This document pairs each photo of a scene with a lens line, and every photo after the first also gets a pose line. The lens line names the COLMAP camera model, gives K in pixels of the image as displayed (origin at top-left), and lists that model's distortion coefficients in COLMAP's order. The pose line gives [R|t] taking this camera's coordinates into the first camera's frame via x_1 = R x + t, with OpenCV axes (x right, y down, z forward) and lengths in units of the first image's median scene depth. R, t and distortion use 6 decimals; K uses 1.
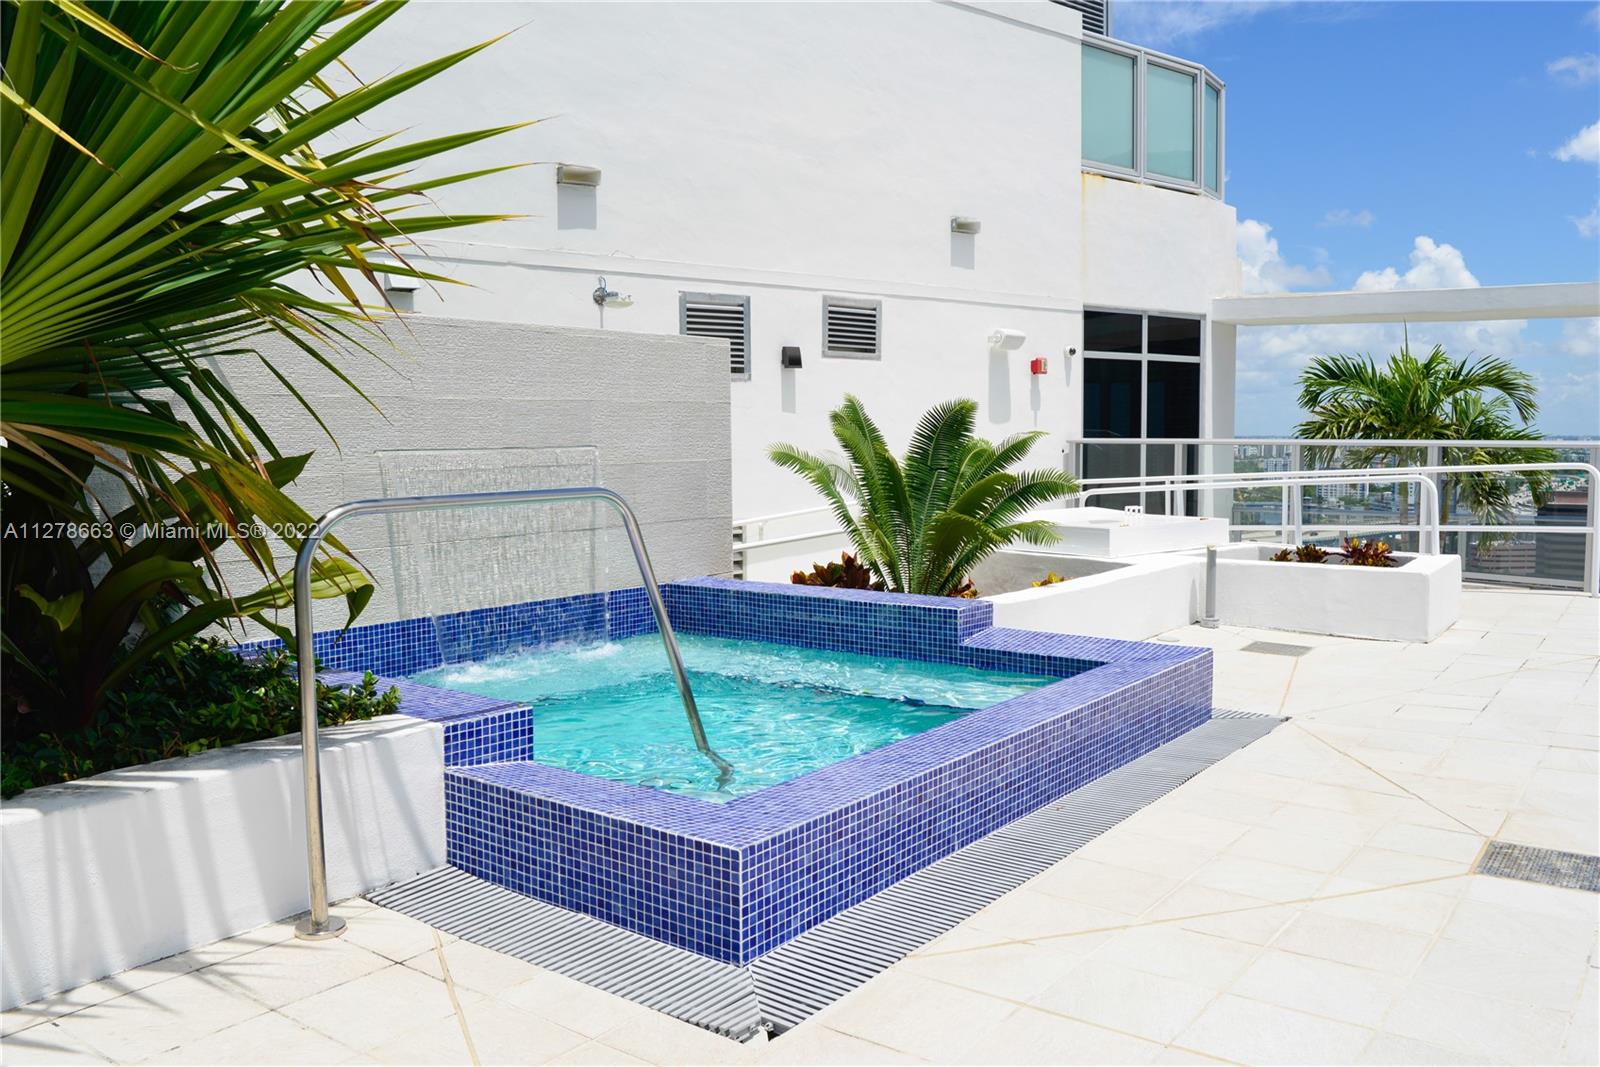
lens RADIAL K [[1298.2, 0, 794.7], [0, 1298.2, 536.5], [0, 0, 1]] dist [-0.074912, 0.066774]
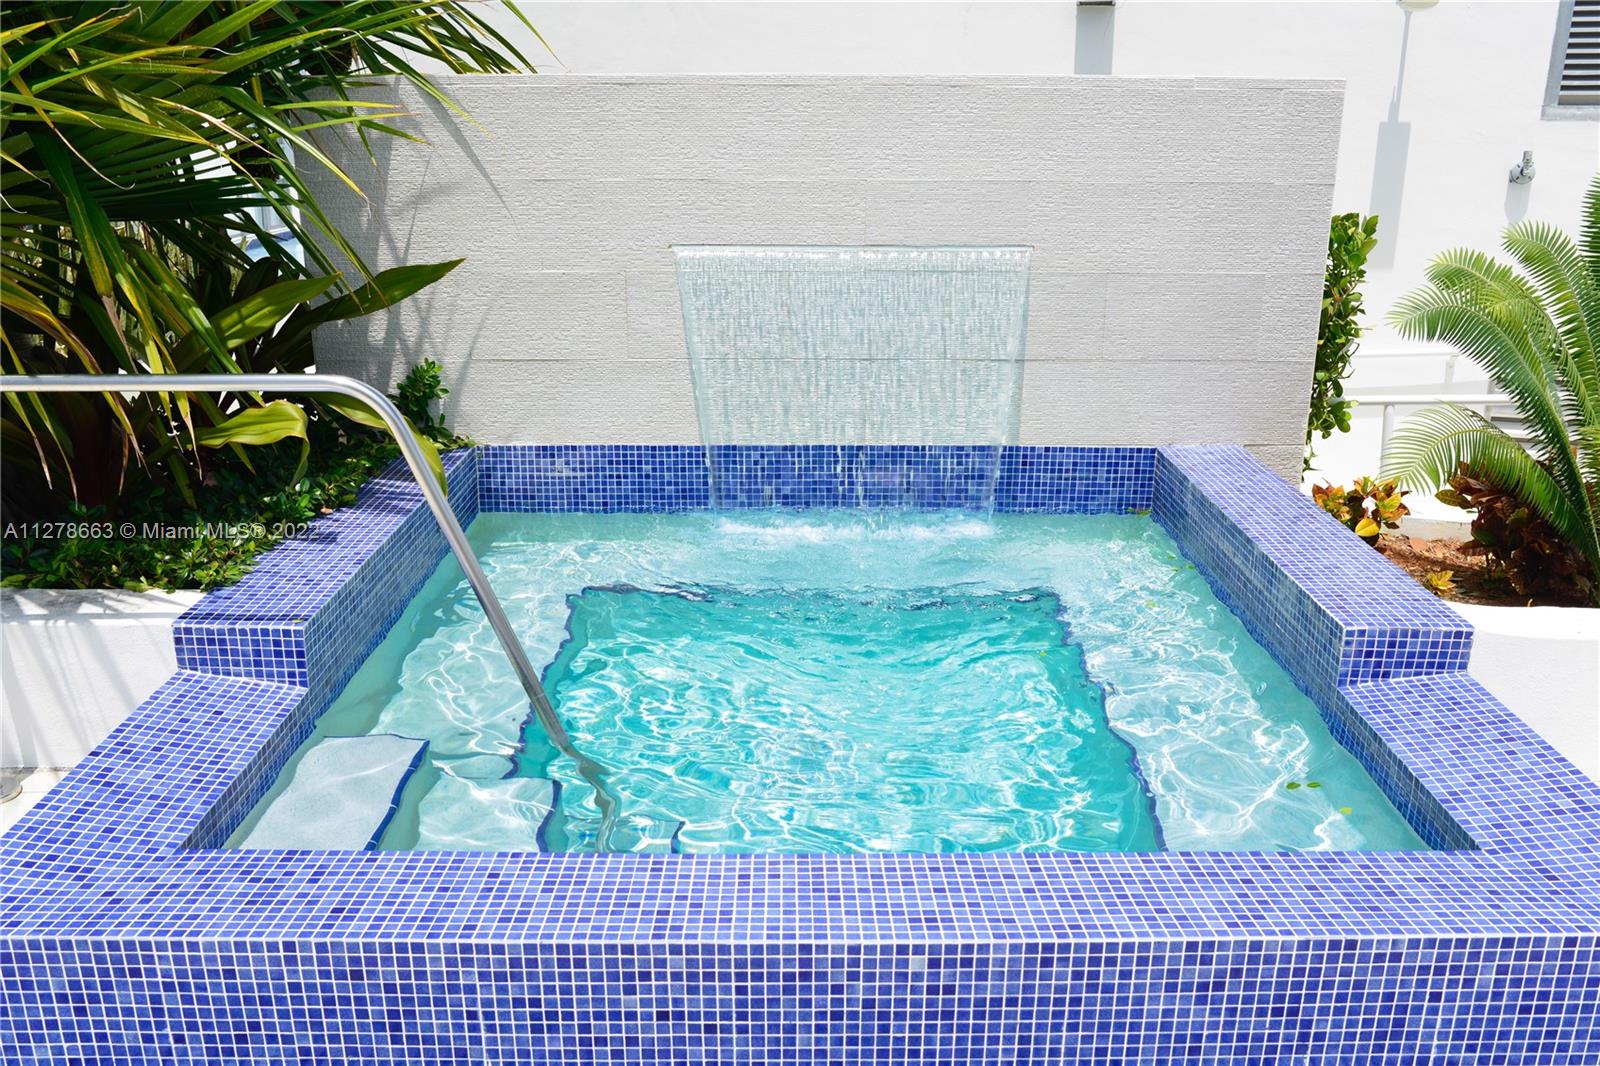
lens RADIAL K [[1298.2, 0, 801.4], [0, 1298.2, 531.6], [0, 0, 1]] dist [-0.074912, 0.066774]
pose [[0.599037, 0.255441, -0.758883, 0.646905], [-0.071067, 0.960971, 0.267366, -0.183764], [0.797561, -0.106231, 0.593811, 0.841188]]
